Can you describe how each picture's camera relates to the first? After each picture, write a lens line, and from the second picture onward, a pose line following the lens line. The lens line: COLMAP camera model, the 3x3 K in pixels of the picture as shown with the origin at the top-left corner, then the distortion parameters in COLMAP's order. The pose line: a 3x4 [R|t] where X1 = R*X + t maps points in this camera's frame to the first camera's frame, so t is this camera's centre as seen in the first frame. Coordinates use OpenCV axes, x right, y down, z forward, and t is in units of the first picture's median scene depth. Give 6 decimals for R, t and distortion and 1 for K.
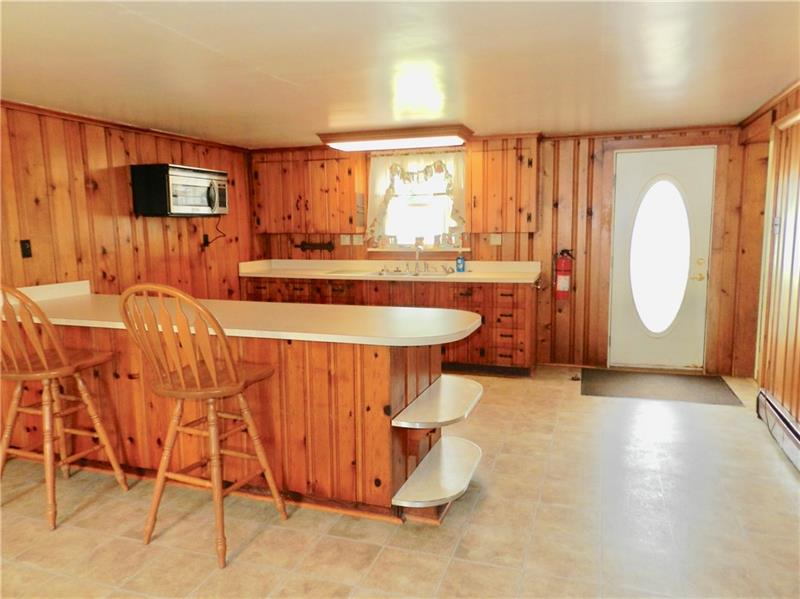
lens RADIAL K [[572.4, 0, 400.0], [0, 572.4, 299.5], [0, 0, 1]] dist [-0.001747, -0.000334]
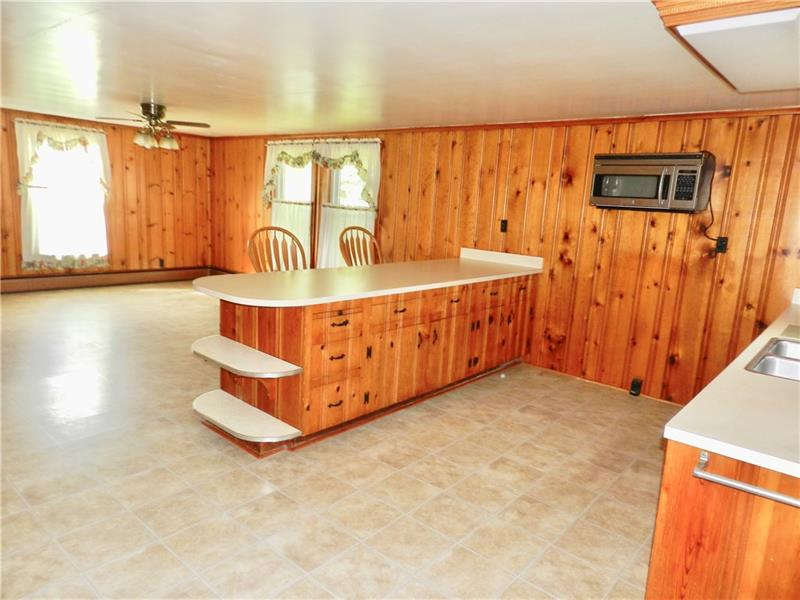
lens RADIAL K [[539.7, 0, 400.0], [0, 539.7, 300.0], [0, 0, 1]] dist [-0.002897, 0.000628]
pose [[-0.367533, 0.166139, -0.915050, 0.620740], [-0.170245, 0.955269, 0.241821, -0.168607], [0.914296, 0.244660, -0.322809, 1.080533]]
